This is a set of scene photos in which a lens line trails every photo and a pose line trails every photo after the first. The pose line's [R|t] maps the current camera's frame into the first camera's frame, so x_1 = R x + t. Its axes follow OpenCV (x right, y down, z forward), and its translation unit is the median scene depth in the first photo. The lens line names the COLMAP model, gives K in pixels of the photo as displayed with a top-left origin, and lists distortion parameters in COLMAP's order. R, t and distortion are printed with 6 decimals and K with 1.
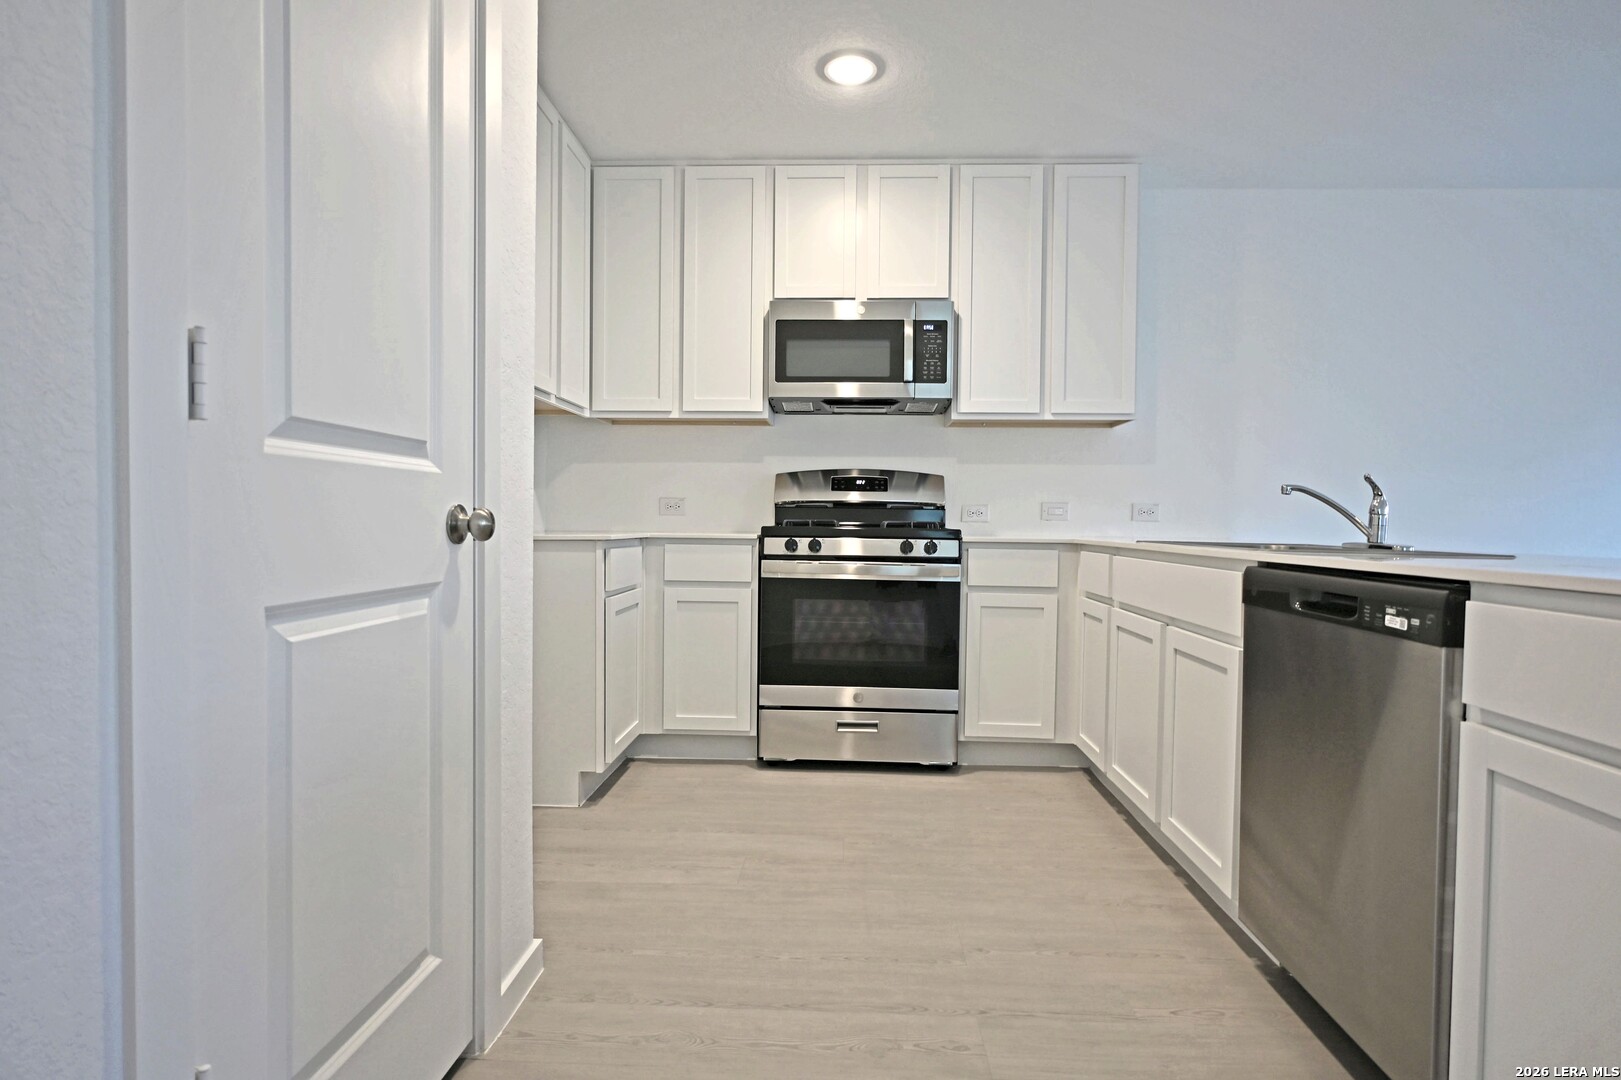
lens RADIAL K [[837.8, 0, 821.1], [0, 837.8, 536.7], [0, 0, 1]] dist [0.012480, 0.000393]
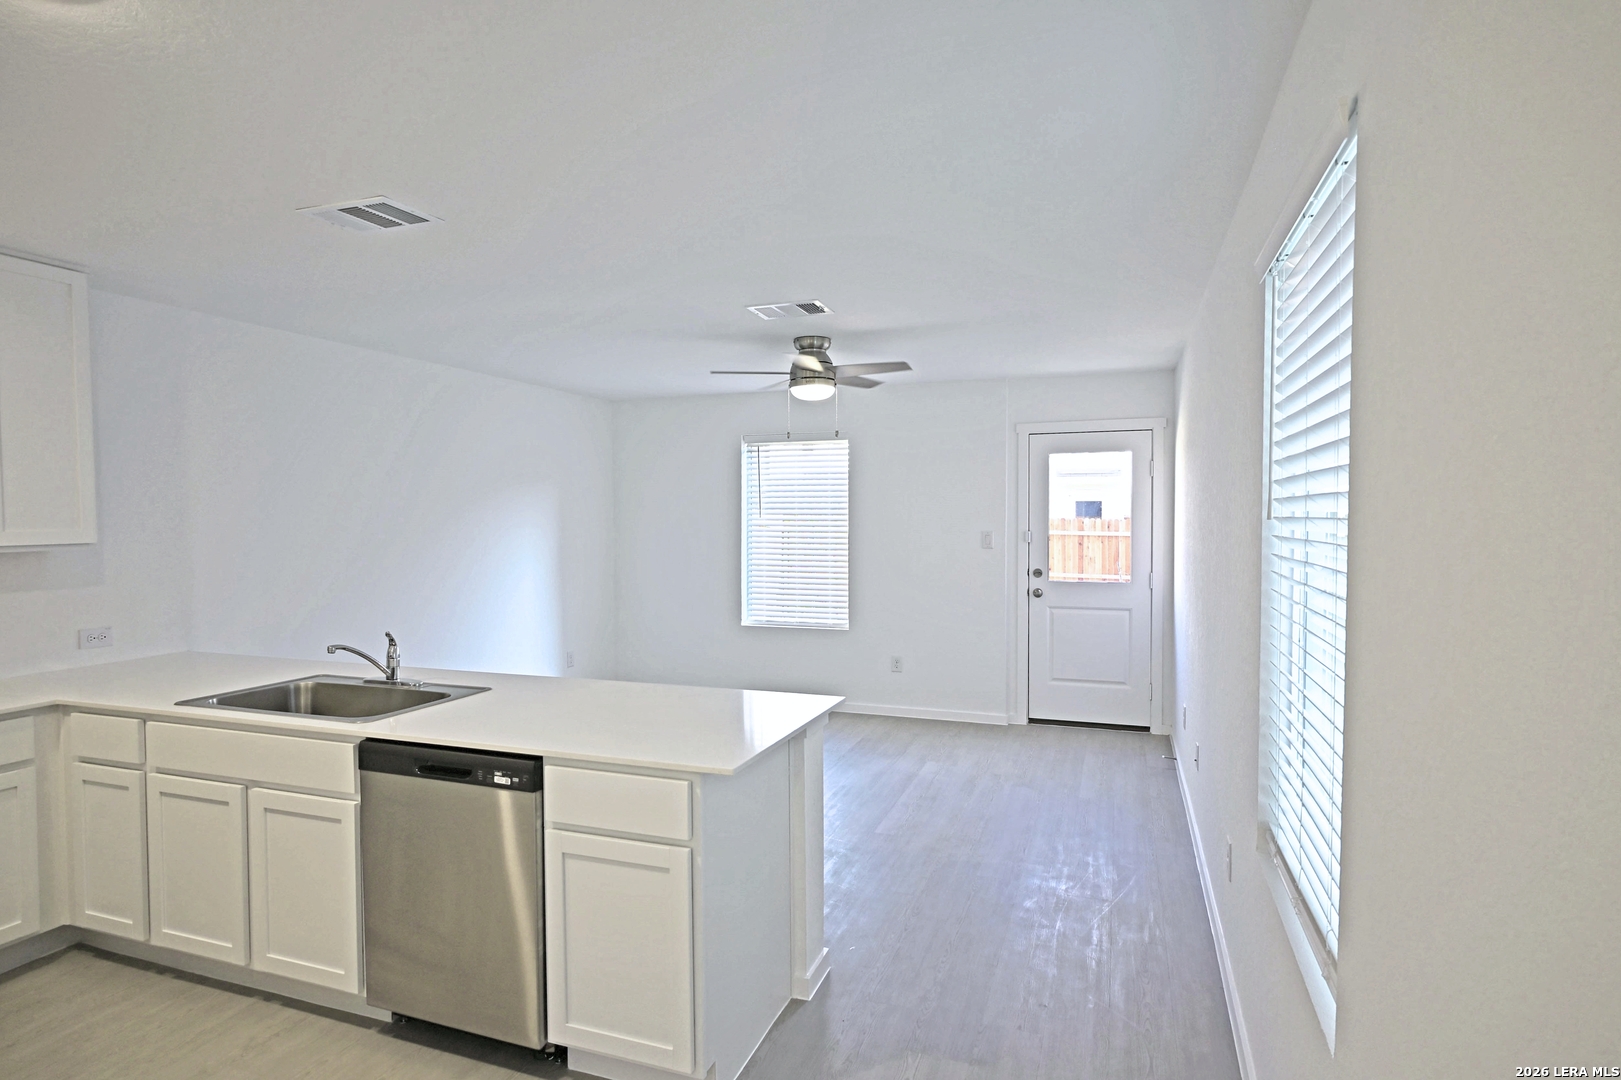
lens RADIAL K [[837.8, 0, 821.1], [0, 837.8, 536.7], [0, 0, 1]] dist [0.012480, 0.000393]
pose [[0.318639, -0.028208, 0.947456, -0.409629], [0.029257, 0.999374, 0.019914, -0.231841], [-0.947424, 0.021374, 0.319265, -0.102815]]
